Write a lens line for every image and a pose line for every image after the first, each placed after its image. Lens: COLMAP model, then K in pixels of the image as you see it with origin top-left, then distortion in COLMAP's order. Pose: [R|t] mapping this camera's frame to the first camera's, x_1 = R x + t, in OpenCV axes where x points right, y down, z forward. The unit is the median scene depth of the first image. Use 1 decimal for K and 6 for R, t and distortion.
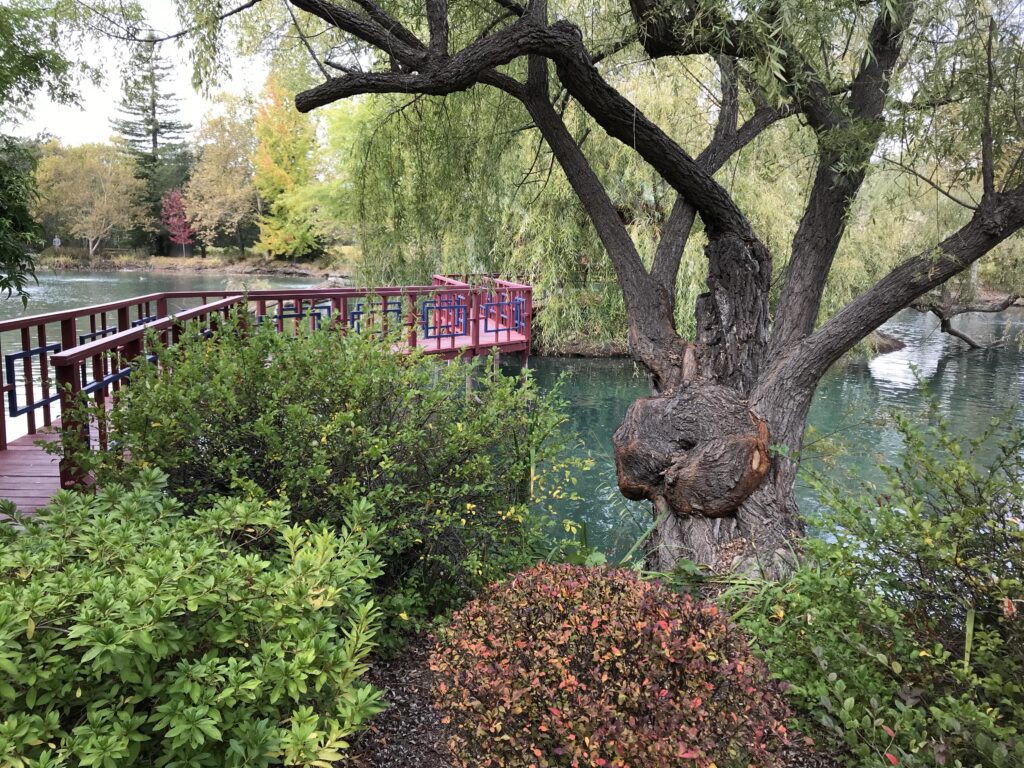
lens RADIAL K [[822.1, 0, 515.5], [0, 822.1, 387.9], [0, 0, 1]] dist [0.007299, -0.012302]
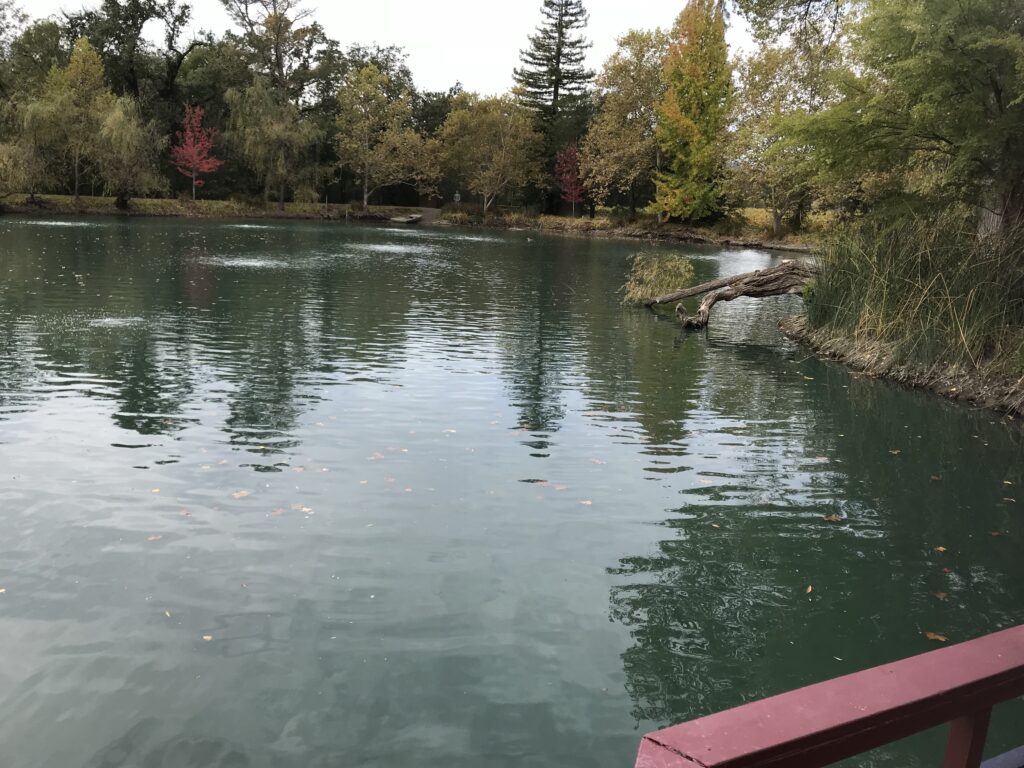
lens RADIAL K [[822.1, 0, 508.7], [0, 822.1, 385.1], [0, 0, 1]] dist [0.007299, -0.012302]
pose [[0.901365, 0.115489, -0.417376, -0.055439], [-0.097315, 0.993152, 0.064647, -0.021520], [0.421984, -0.017654, 0.906431, 0.116533]]
